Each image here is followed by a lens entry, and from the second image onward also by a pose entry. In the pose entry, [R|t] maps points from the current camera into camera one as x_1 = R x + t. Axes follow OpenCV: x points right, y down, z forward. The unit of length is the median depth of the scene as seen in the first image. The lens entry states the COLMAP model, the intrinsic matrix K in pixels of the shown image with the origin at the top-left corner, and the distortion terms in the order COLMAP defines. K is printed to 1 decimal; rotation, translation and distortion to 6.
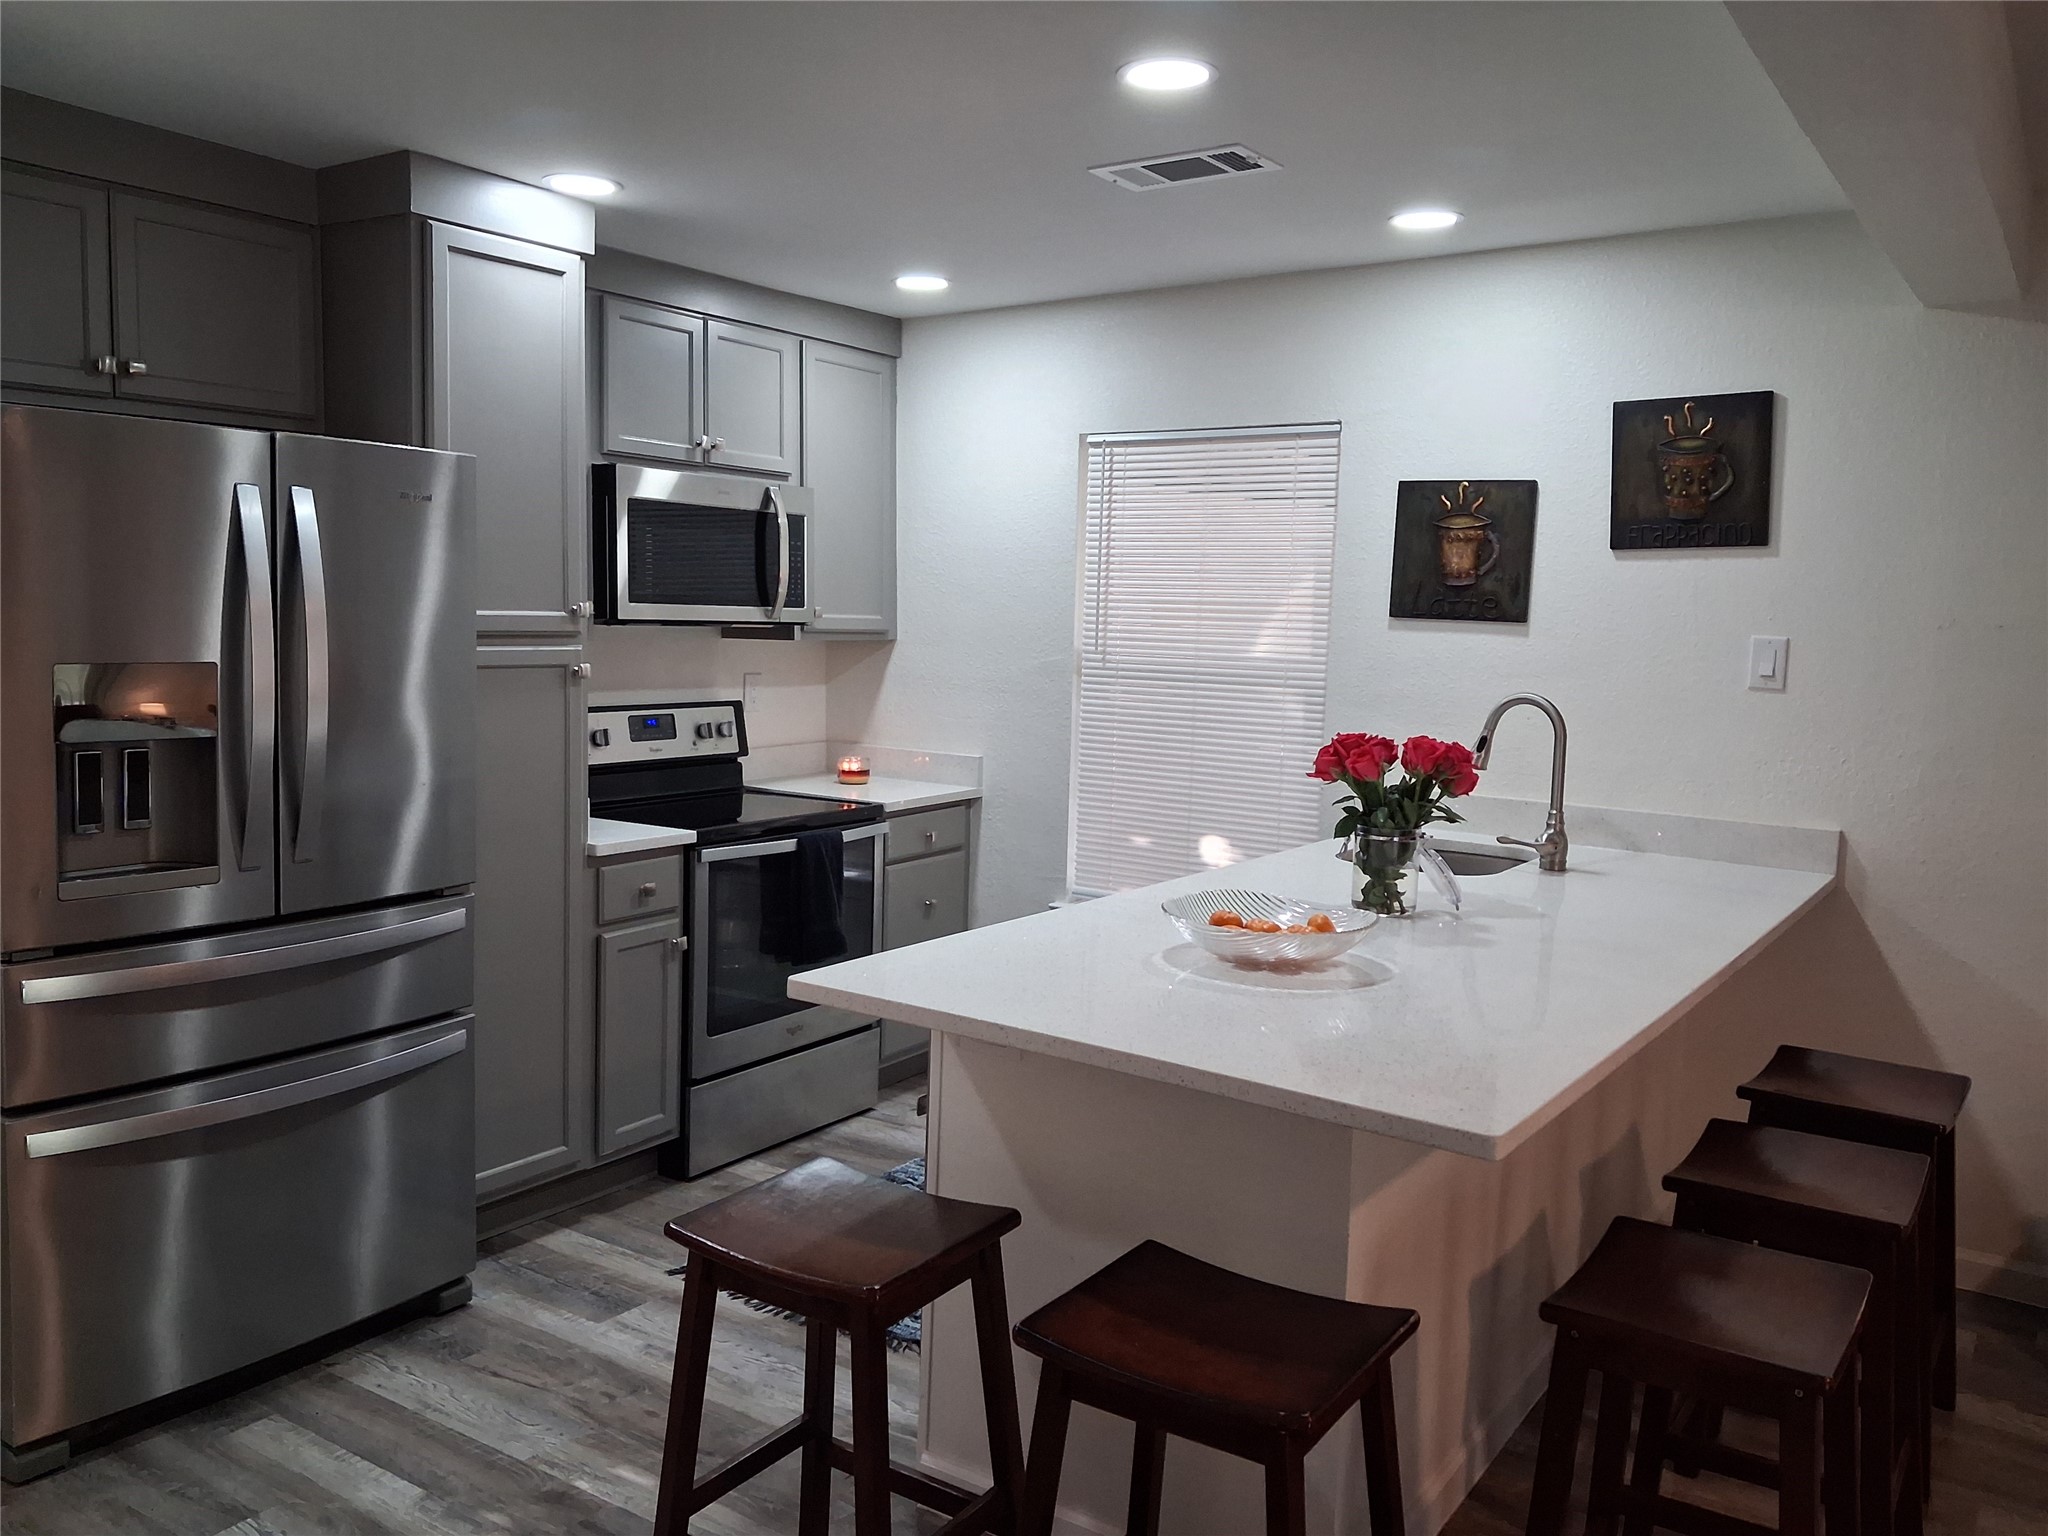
lens RADIAL K [[1630.2, 0, 1024.0], [0, 1630.2, 768.0], [0, 0, 1]] dist [0.024293, -0.042089]
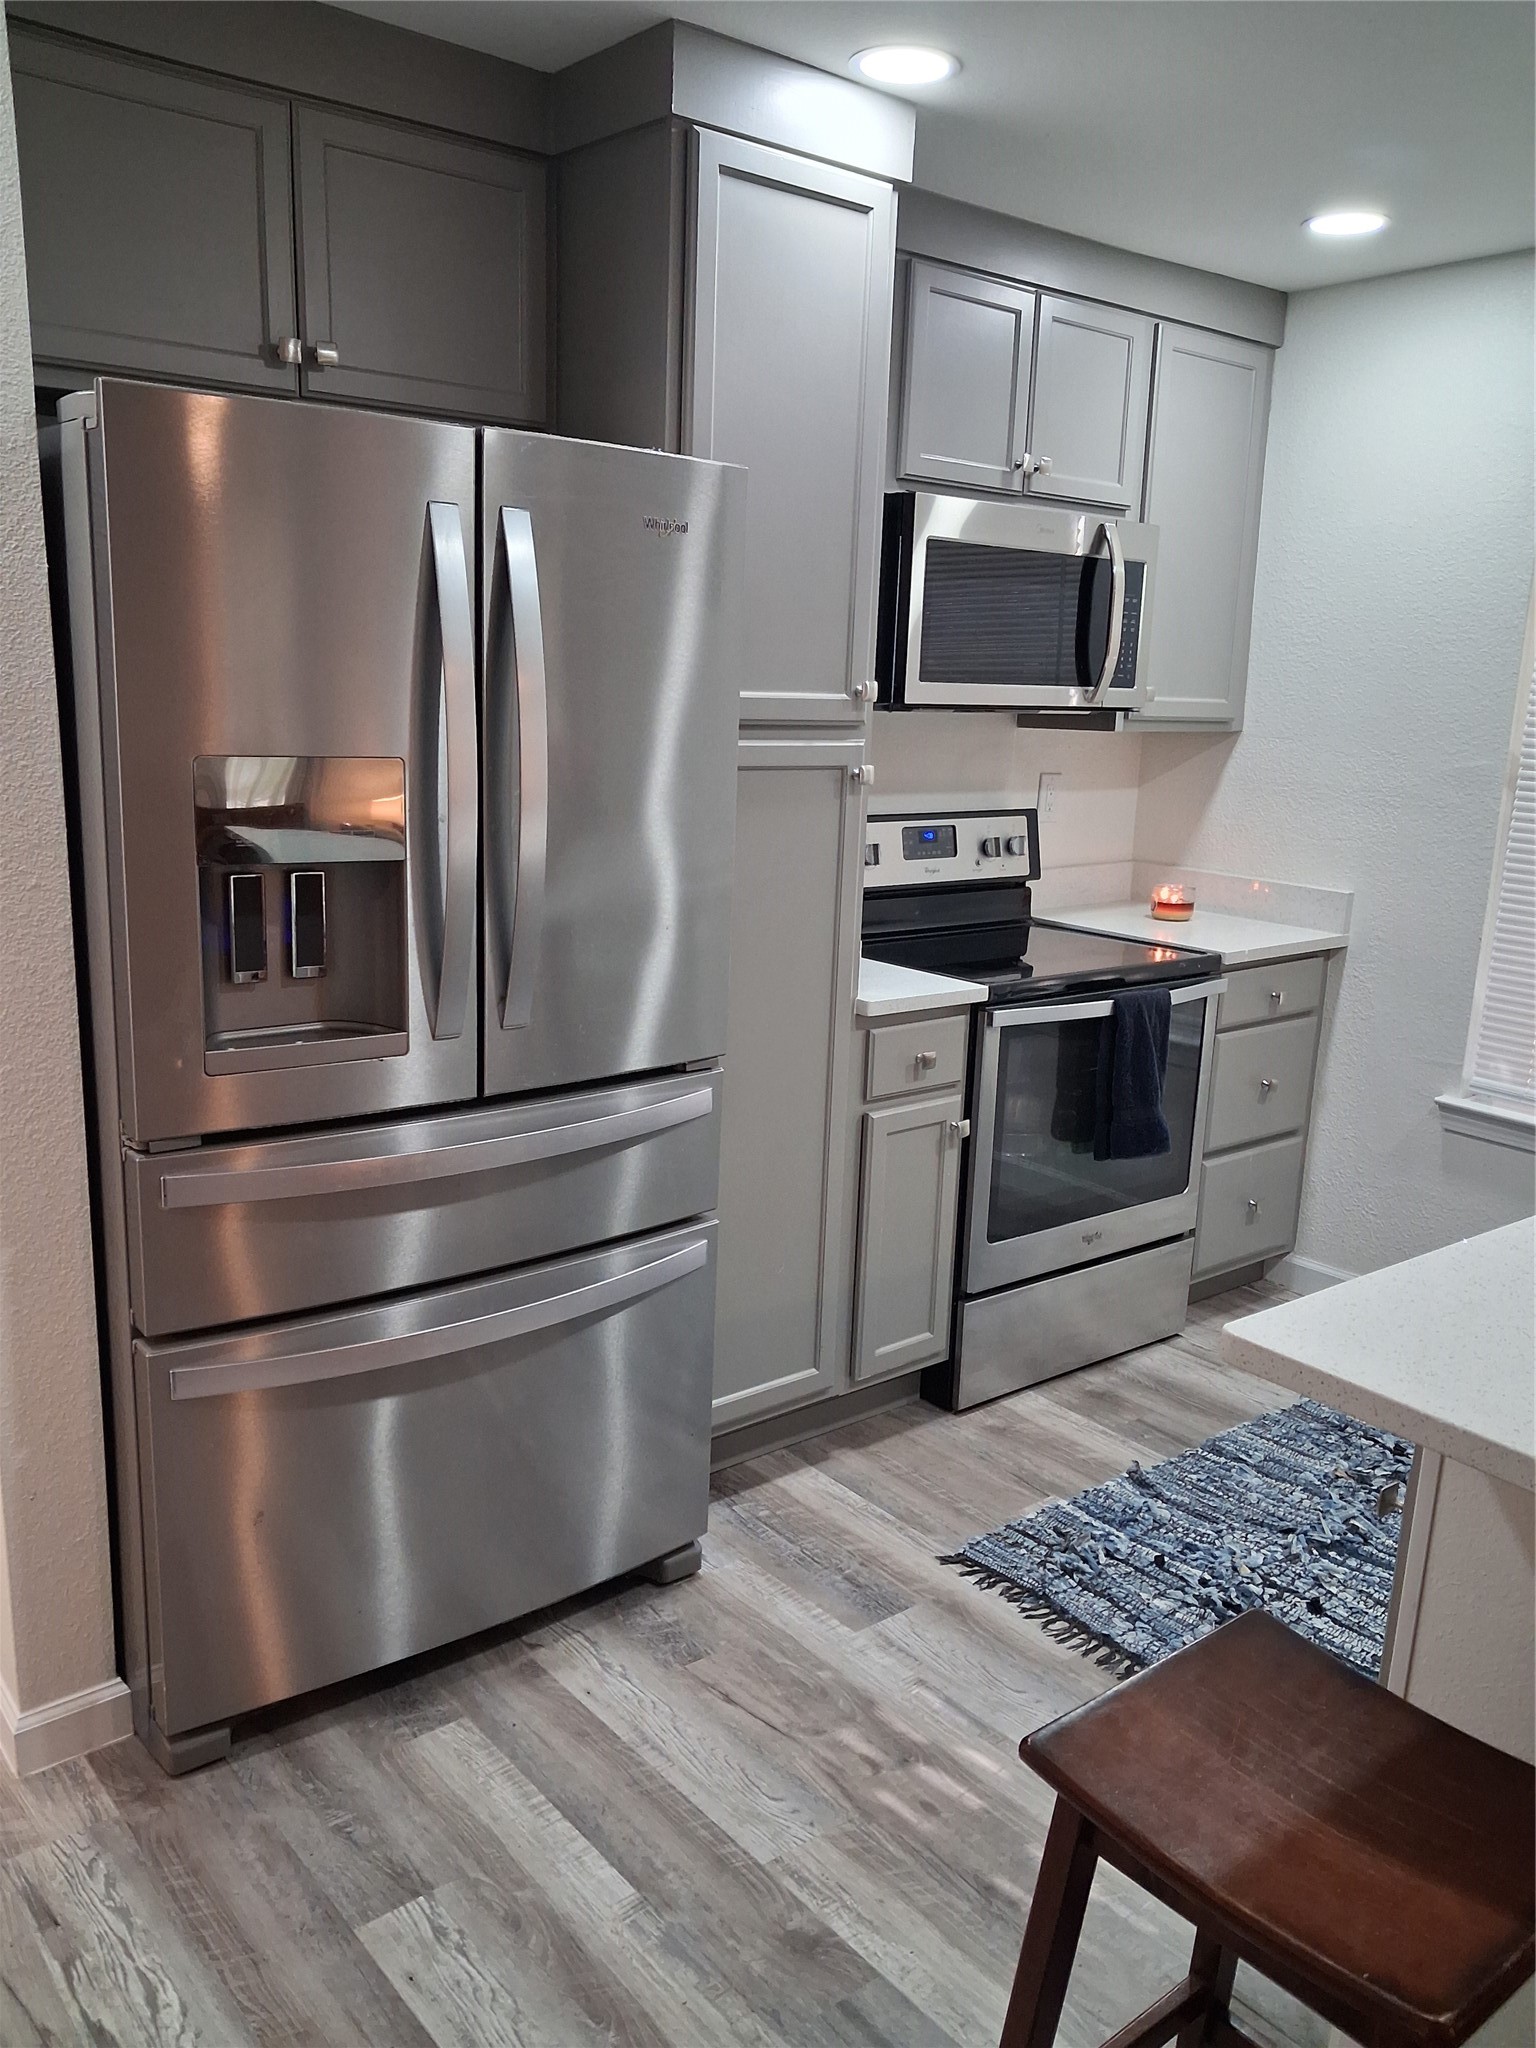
lens RADIAL K [[1595.2, 0, 773.8], [0, 1595.2, 1096.4], [0, 0, 1]] dist [0.147645, -0.318018]
pose [[0.959005, 0.082113, -0.271231, -0.093265], [-0.040830, 0.987151, 0.154487, -0.024496], [0.280432, -0.137079, 0.950036, 0.250189]]
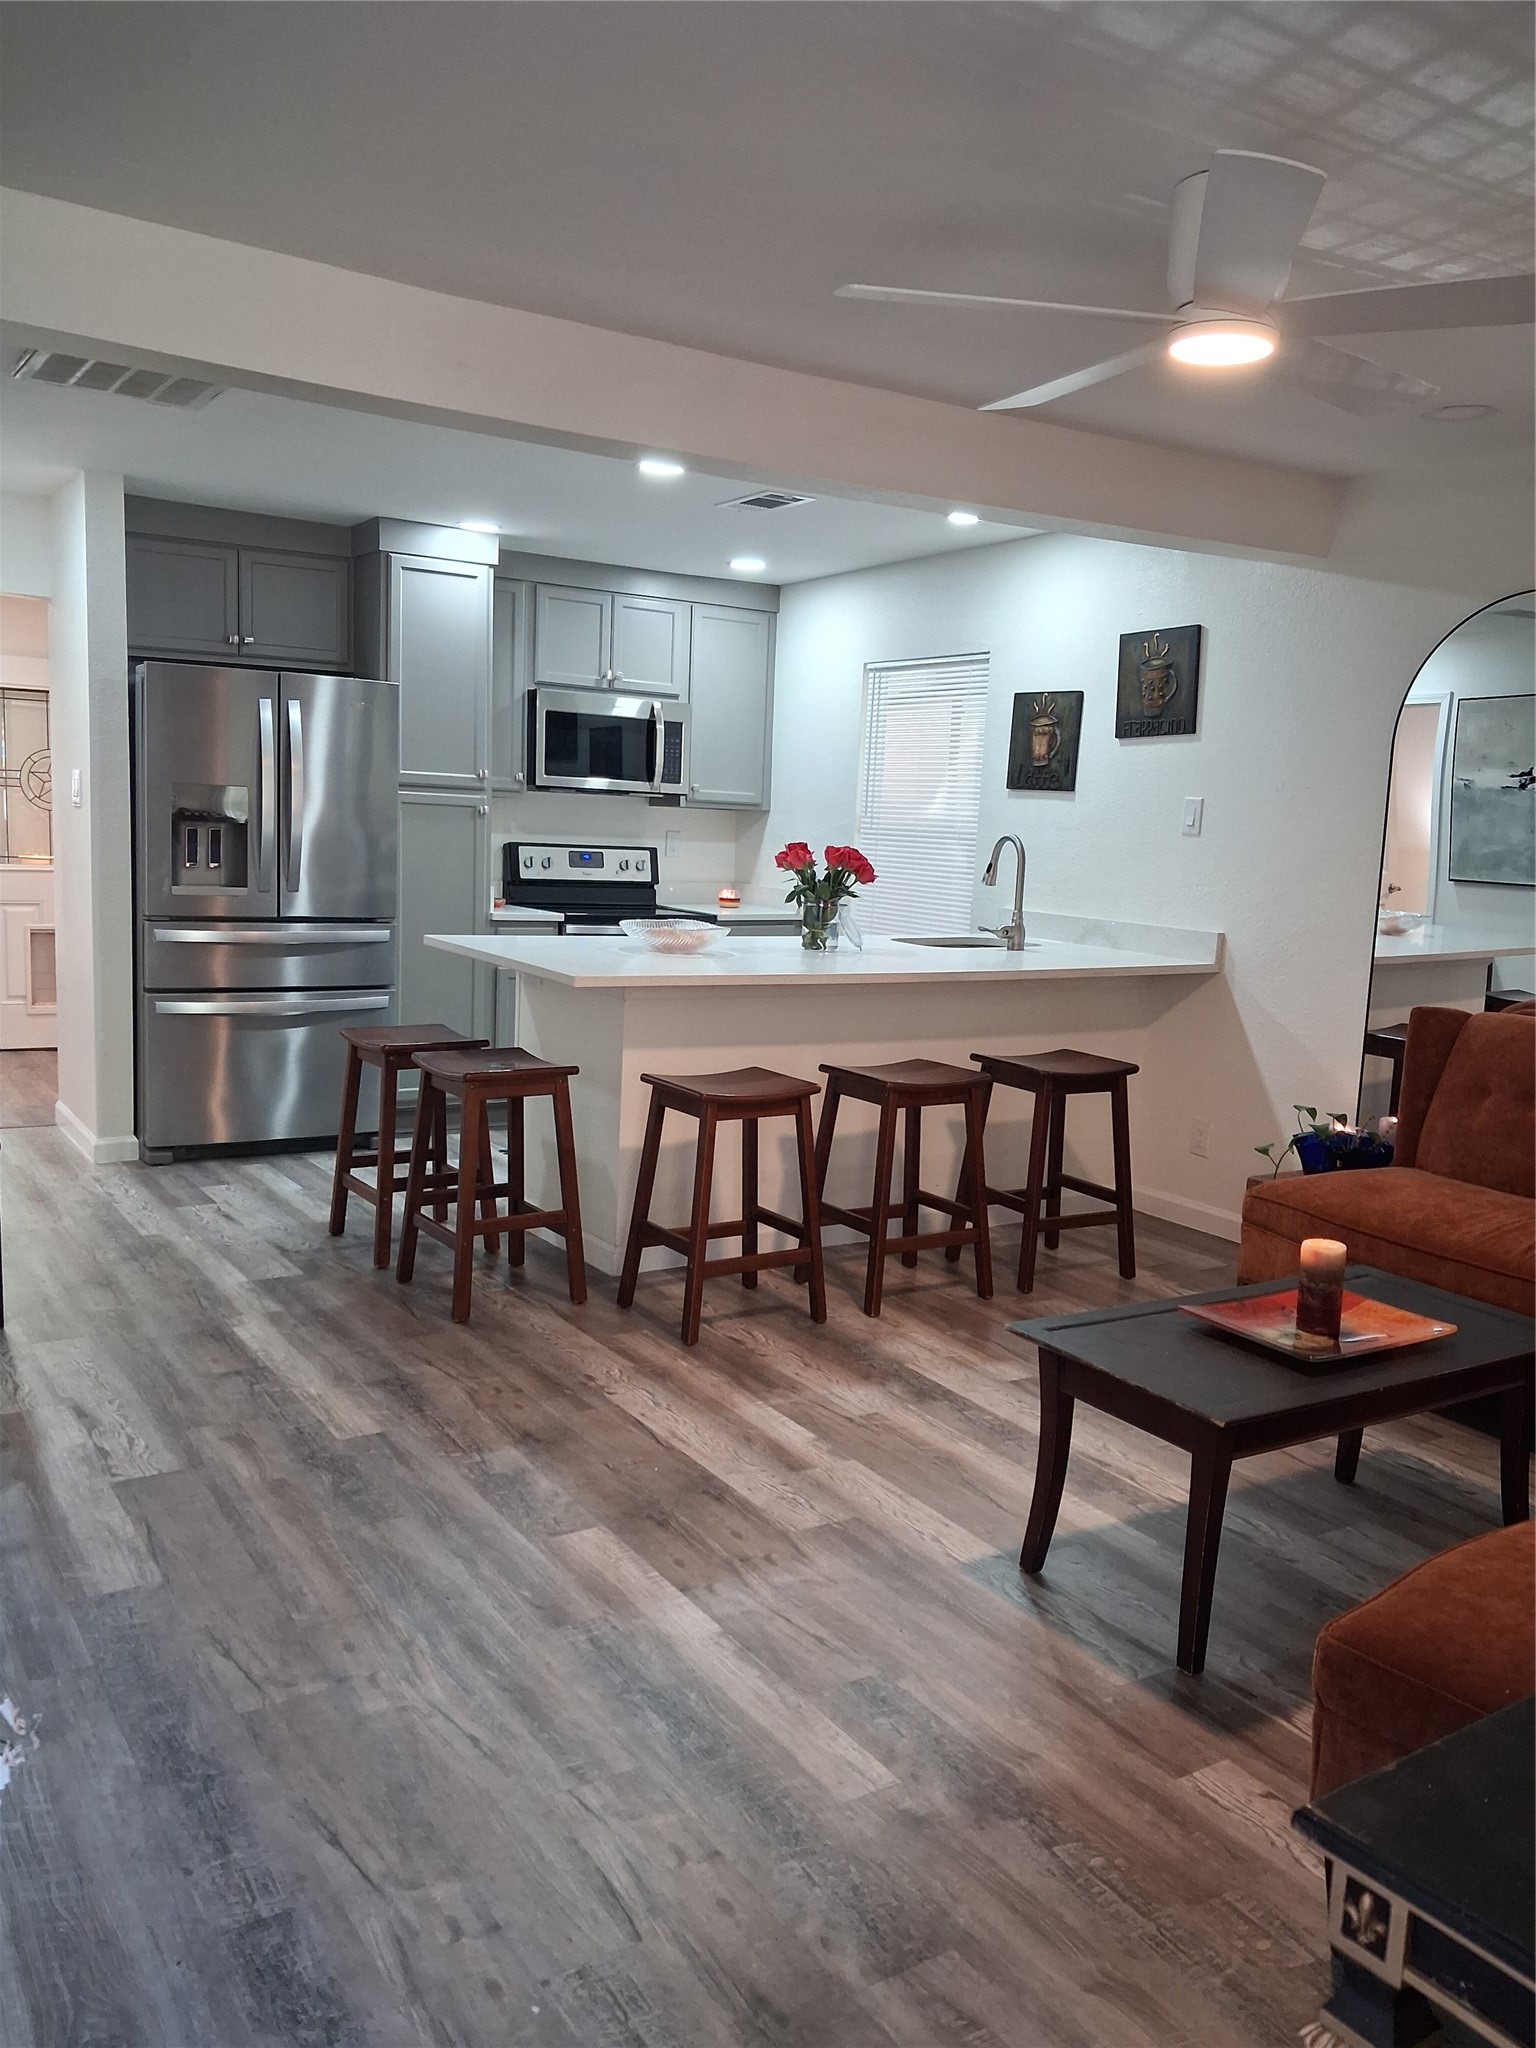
lens RADIAL K [[1599.5, 0, 769.8], [0, 1599.5, 1135.8], [0, 0, 1]] dist [0.006757, -0.002684]
pose [[0.917798, 0.091641, -0.386327, 0.688758], [-0.060968, 0.993988, 0.090944, 0.109962], [0.392339, -0.059914, 0.917867, -0.457021]]
